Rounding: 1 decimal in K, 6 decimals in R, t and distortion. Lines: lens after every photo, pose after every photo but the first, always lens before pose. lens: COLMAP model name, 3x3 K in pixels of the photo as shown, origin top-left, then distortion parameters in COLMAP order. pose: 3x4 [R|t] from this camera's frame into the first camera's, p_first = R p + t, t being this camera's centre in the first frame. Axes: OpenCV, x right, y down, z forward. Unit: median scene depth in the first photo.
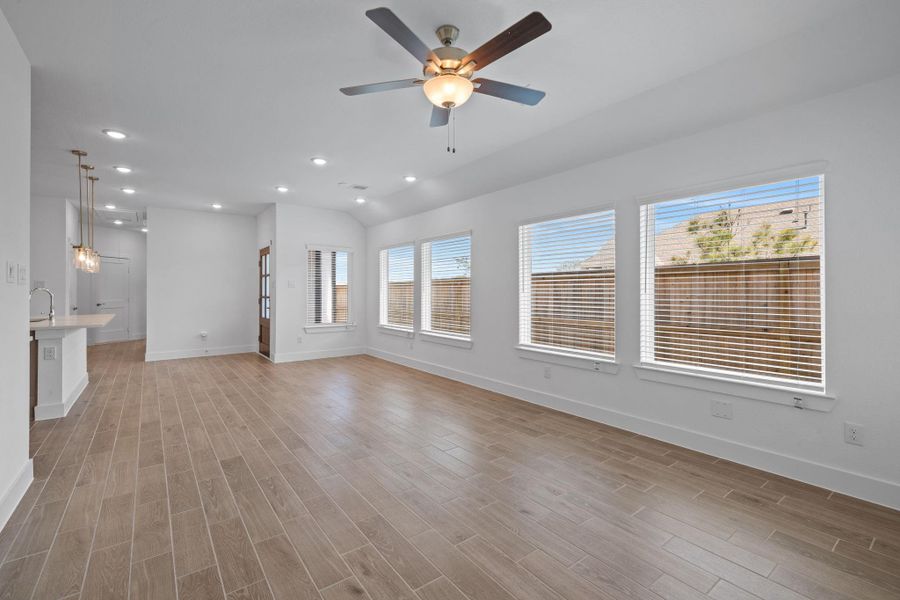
lens RADIAL K [[400.0, 0, 448.9], [0, 400.0, 289.2], [0, 0, 1]] dist [-0.000442, -0.000076]
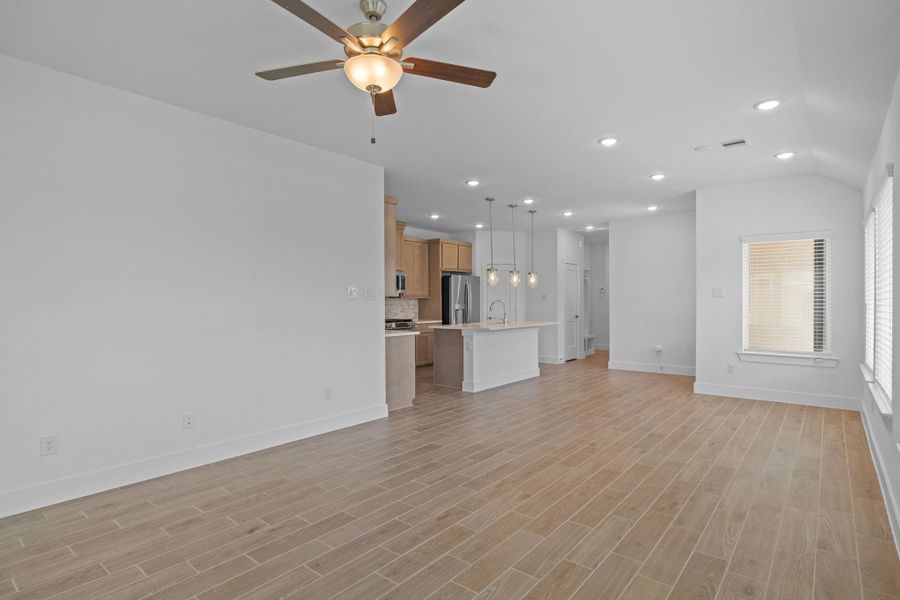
lens RADIAL K [[465.2, 0, 450.0], [0, 465.2, 300.0], [0, 0, 1]] dist [0.003108, 0.000315]
pose [[0.235836, -0.003413, -0.971787, 0.747446], [0.007795, 0.999968, -0.001620, -0.002677], [0.971762, -0.007193, 0.235855, 0.668572]]
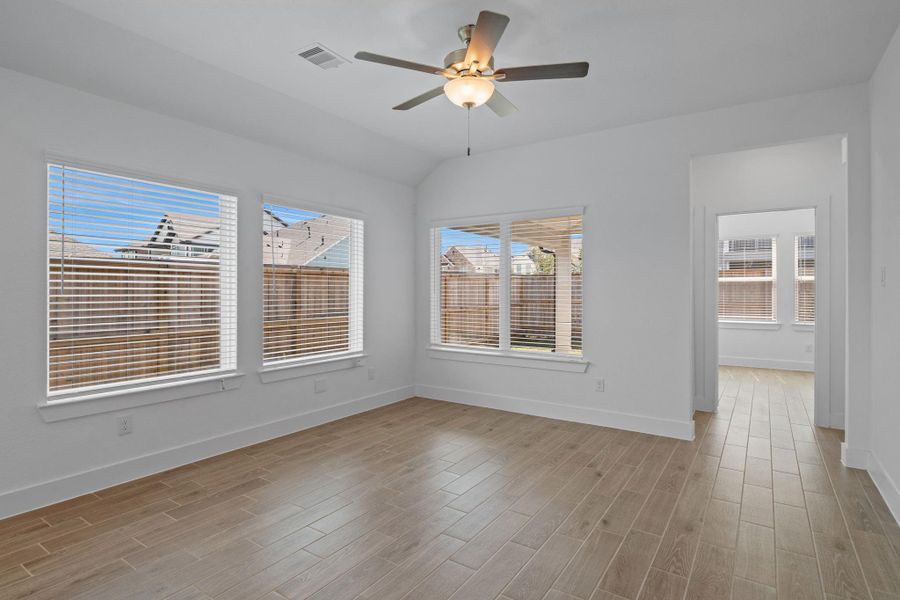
lens RADIAL K [[453.9, 0, 450.0], [0, 453.9, 300.0], [0, 0, 1]] dist [0.000317, 0.000076]
pose [[-0.319151, -0.018491, 0.947524, -0.765058], [-0.007877, 0.999827, 0.016859, 0.001775], [-0.947671, -0.002083, -0.319241, 1.022277]]
